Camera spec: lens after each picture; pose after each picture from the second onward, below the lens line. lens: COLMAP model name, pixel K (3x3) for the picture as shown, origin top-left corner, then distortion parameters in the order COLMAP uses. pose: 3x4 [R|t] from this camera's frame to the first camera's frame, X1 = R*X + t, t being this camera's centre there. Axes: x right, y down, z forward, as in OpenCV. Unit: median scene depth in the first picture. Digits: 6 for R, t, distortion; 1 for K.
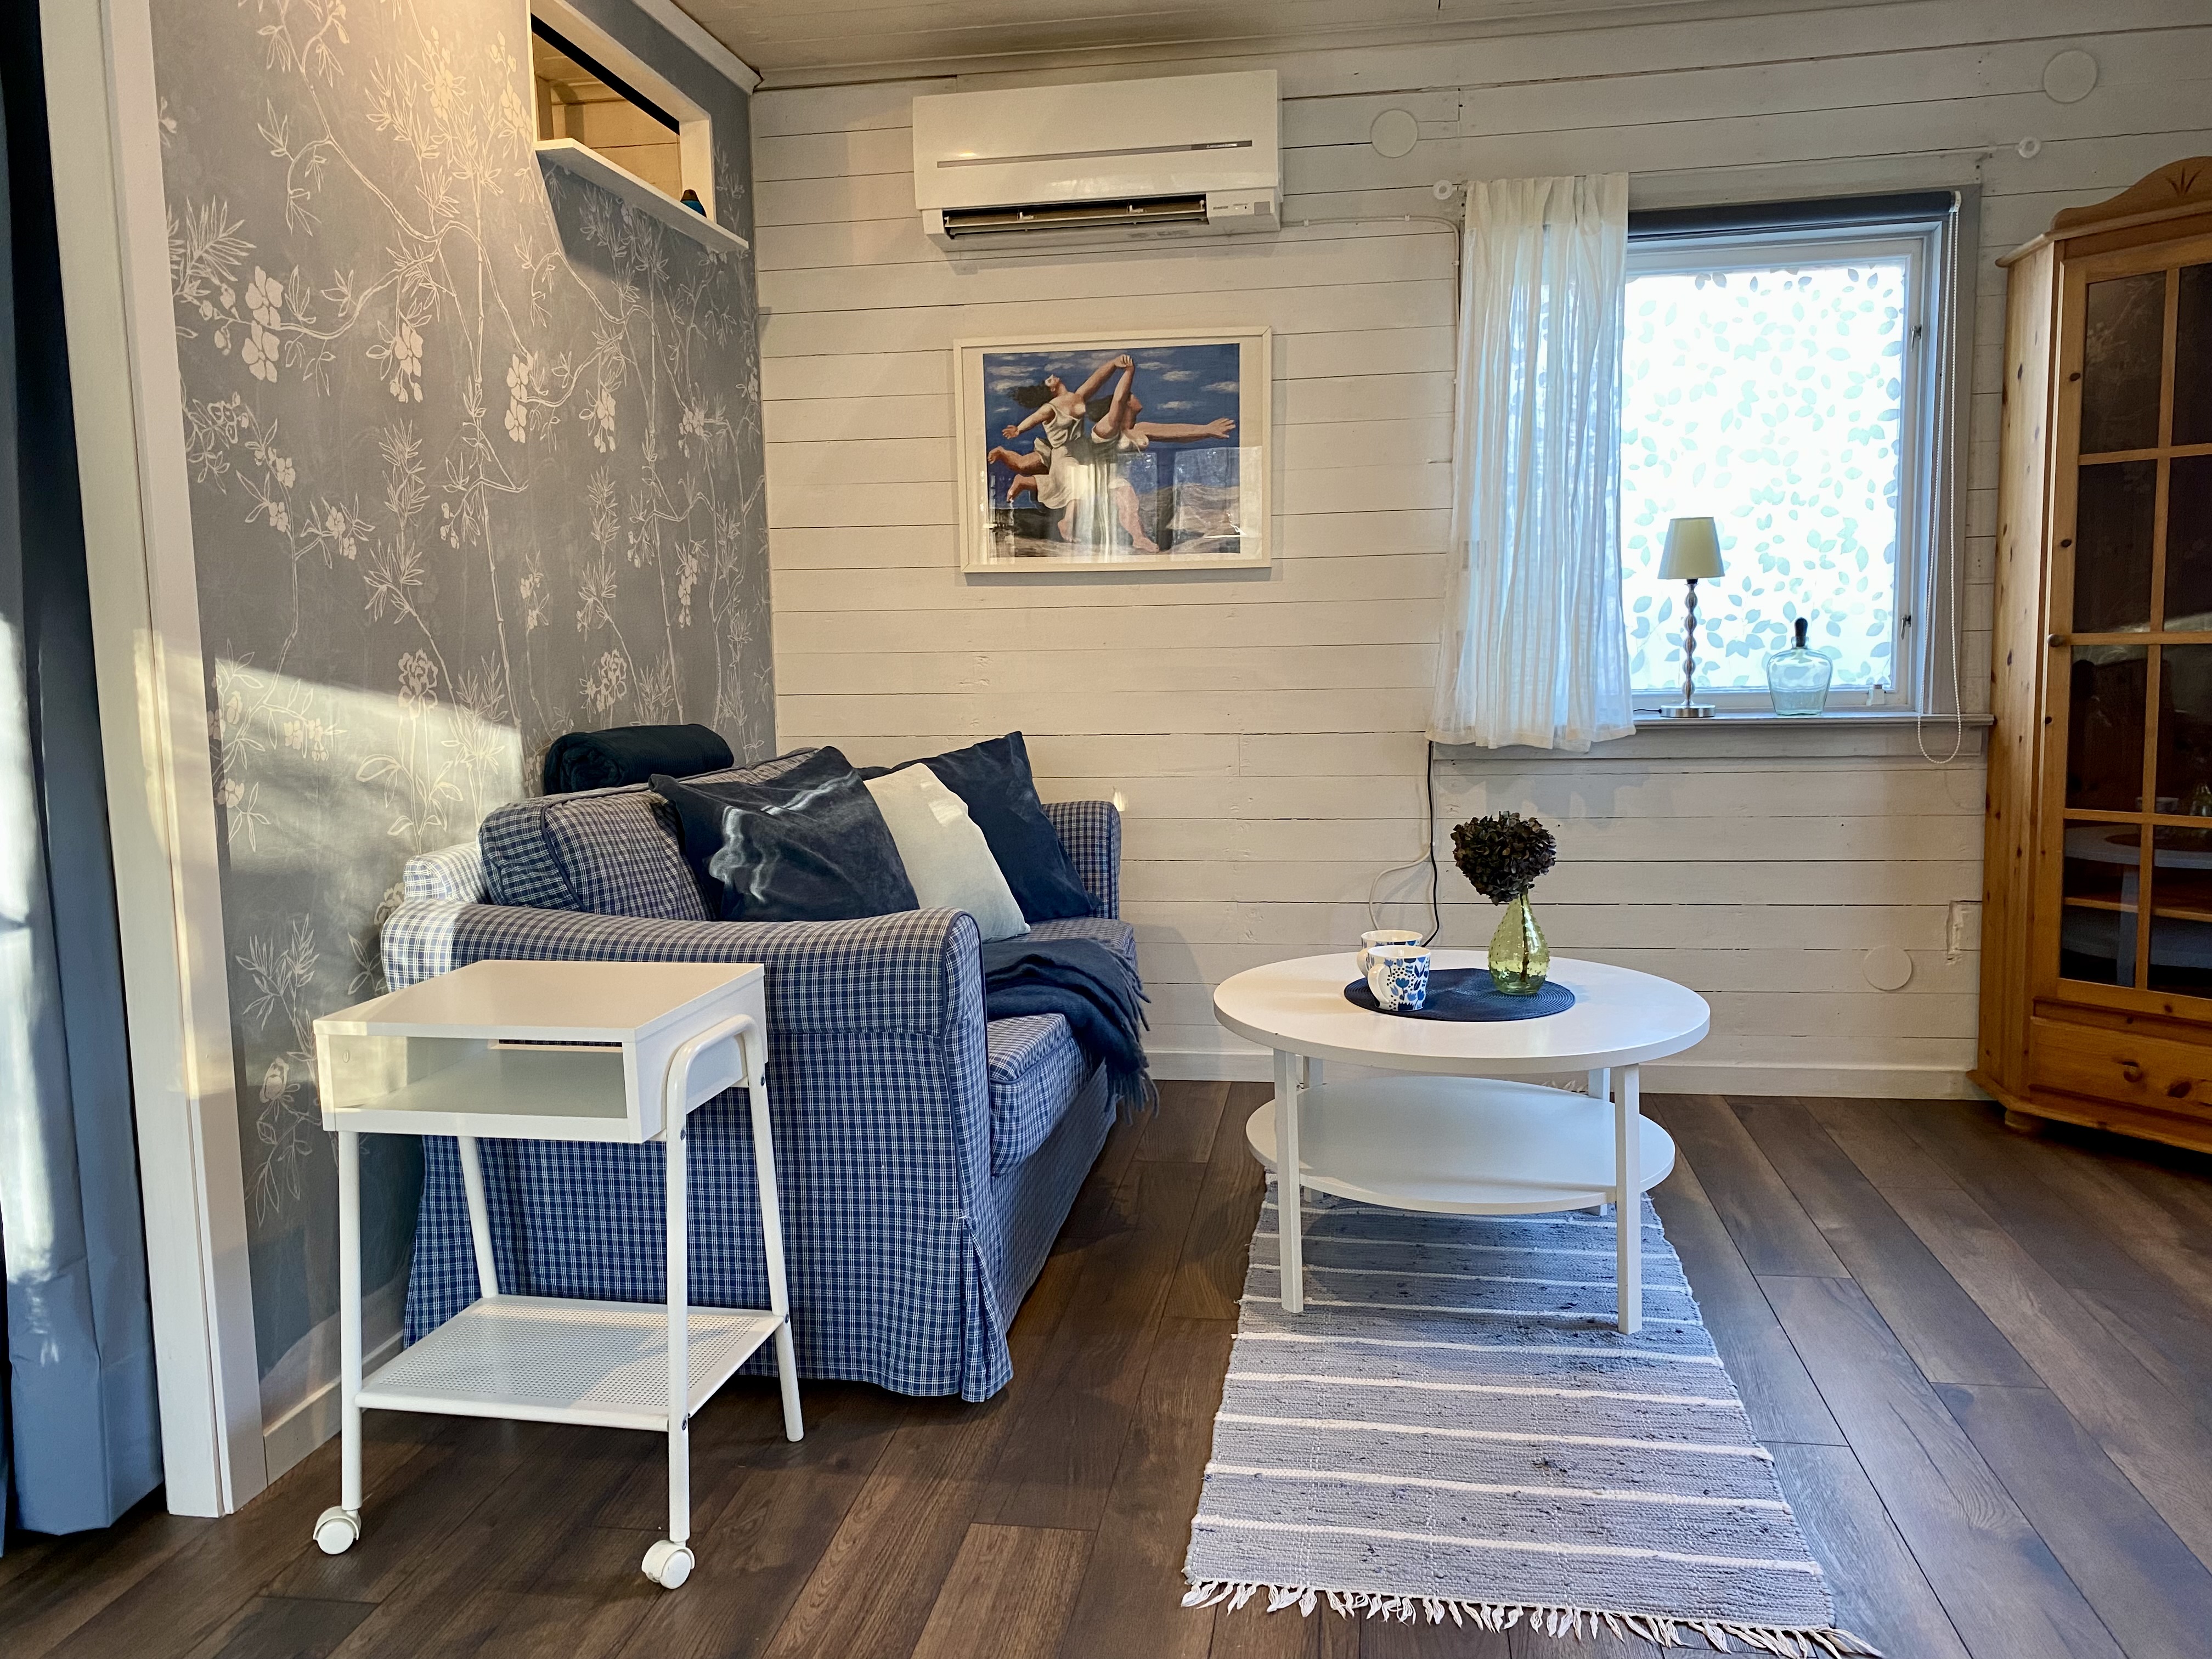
lens RADIAL K [[1670.3, 0, 1123.0], [0, 1670.3, 805.4], [0, 0, 1]] dist [0.018569, -0.019988]
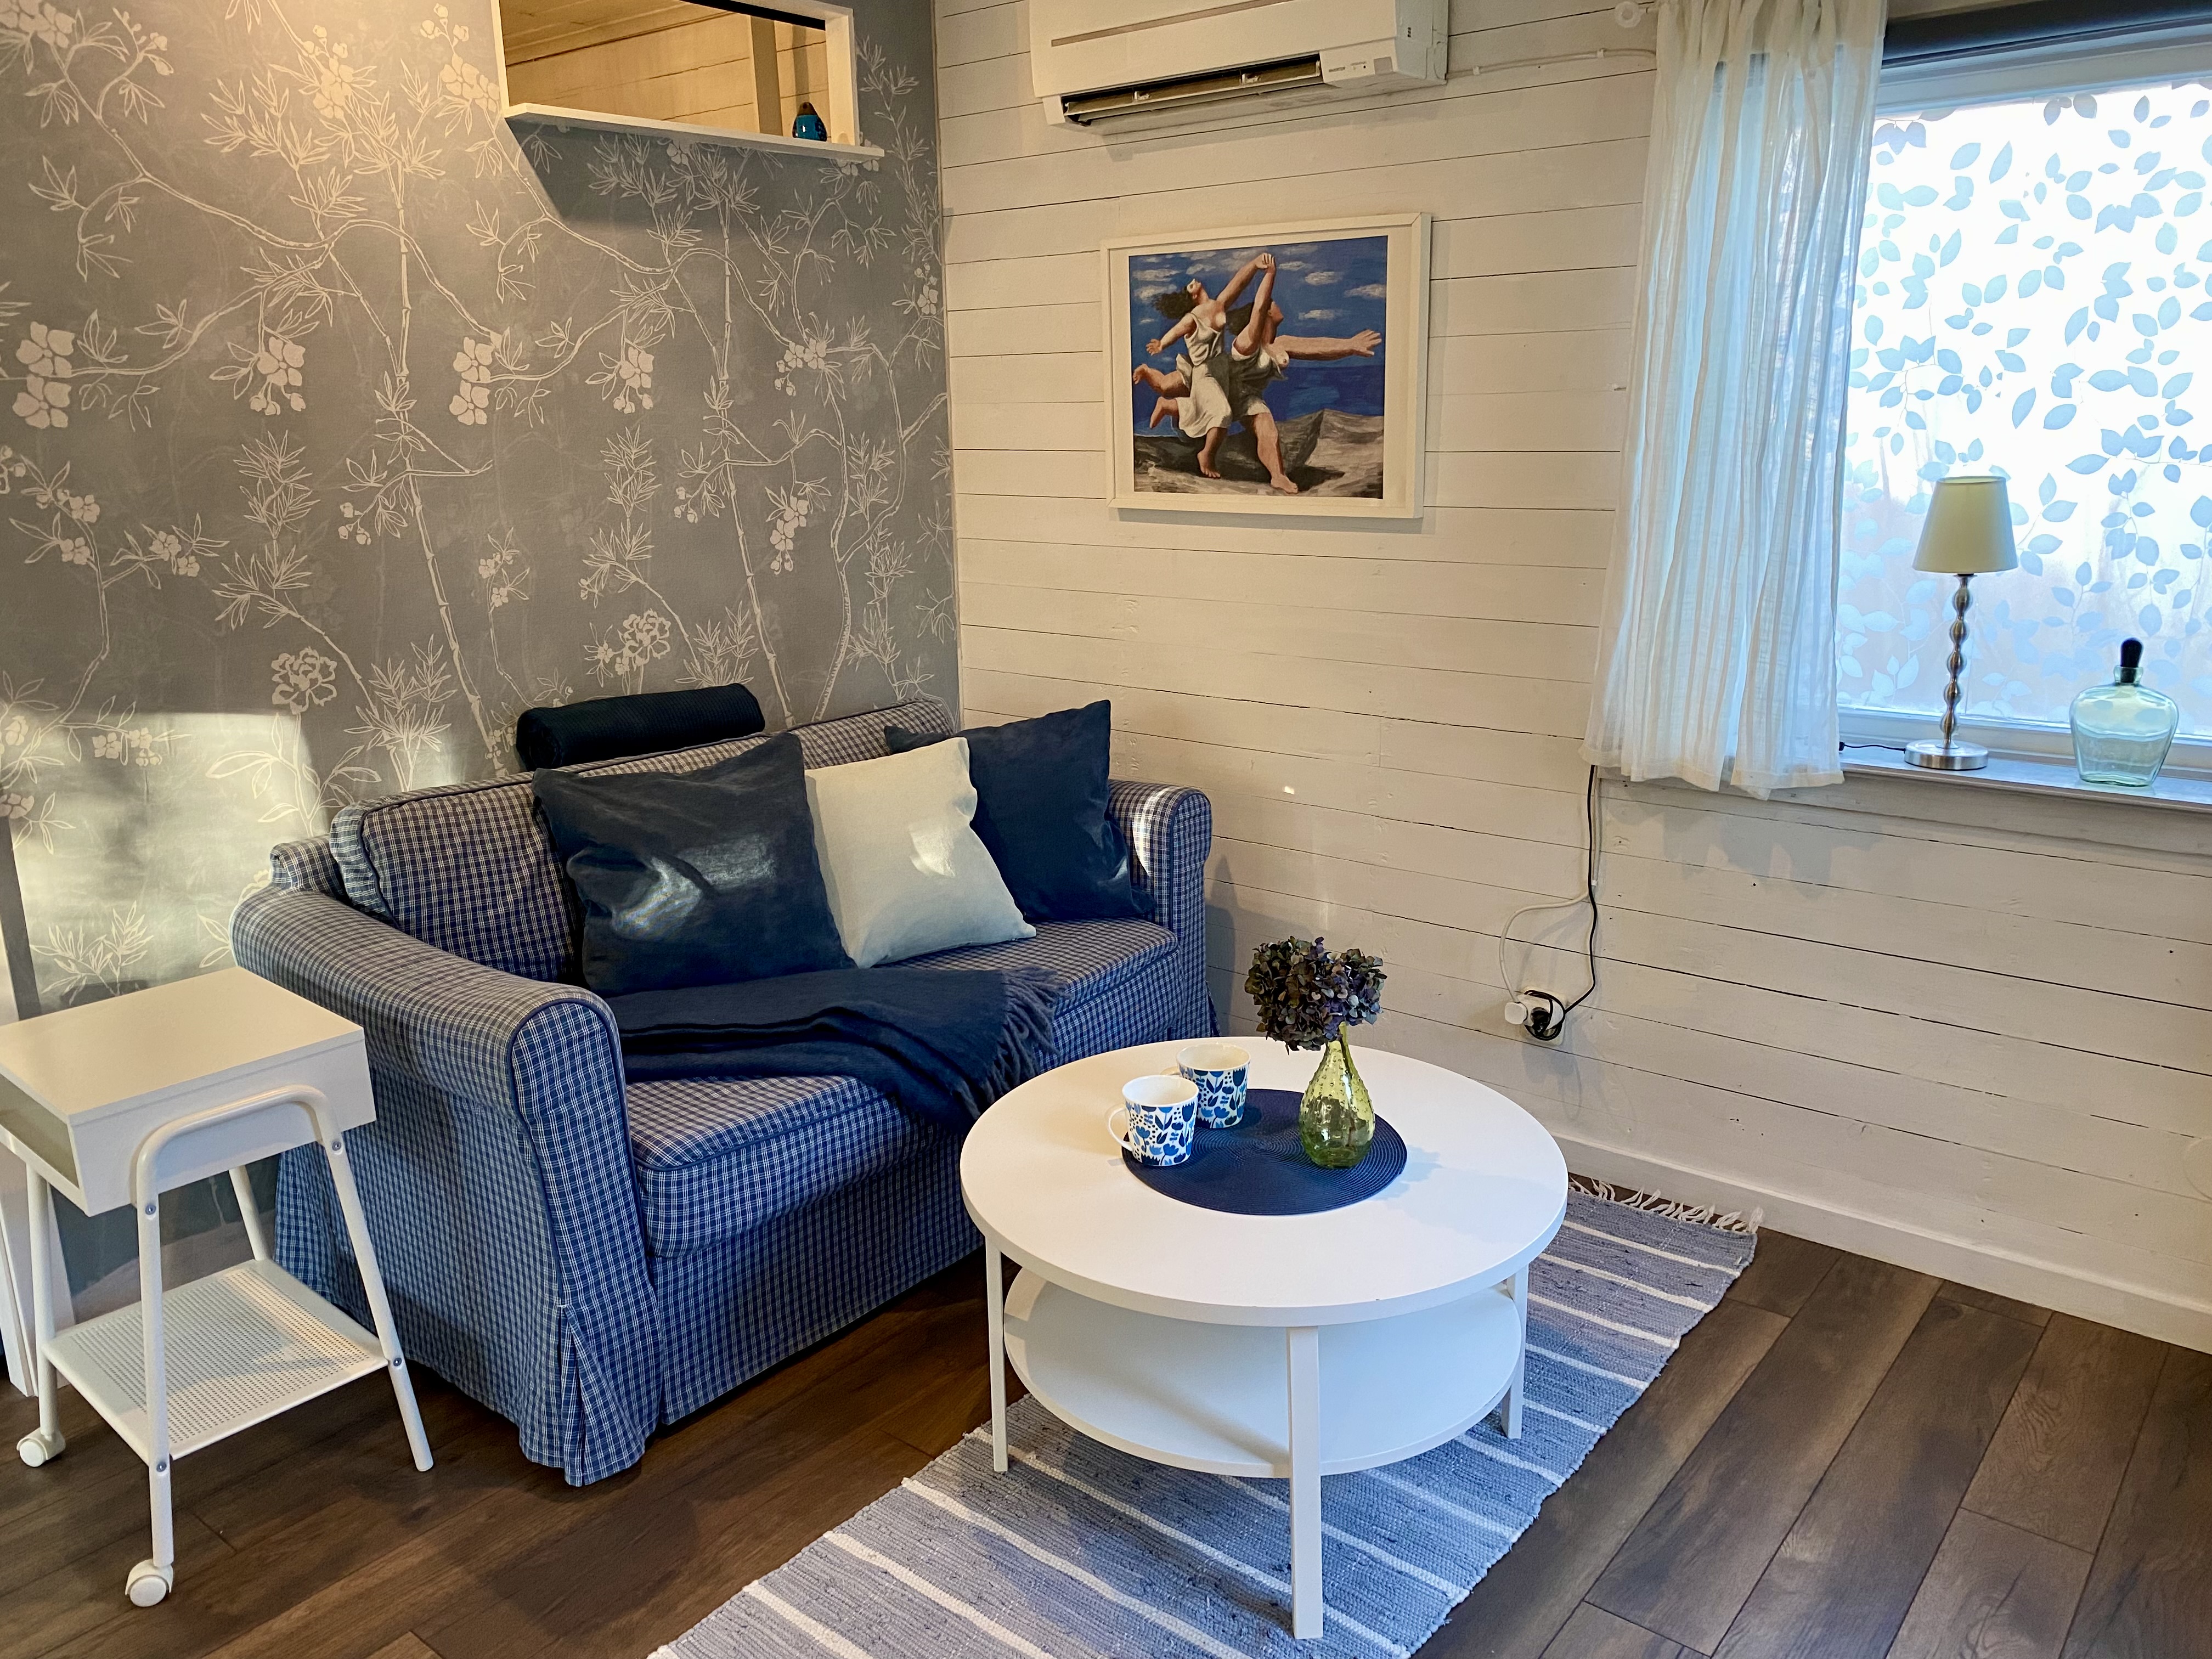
lens RADIAL K [[1670.3, 0, 1103.0], [0, 1670.3, 812.8], [0, 0, 1]] dist [0.018569, -0.019988]
pose [[0.866657, 0.123235, -0.483445, 0.426540], [-0.051962, 0.986039, 0.158201, -0.143063], [0.496192, -0.111985, 0.860960, 0.247607]]
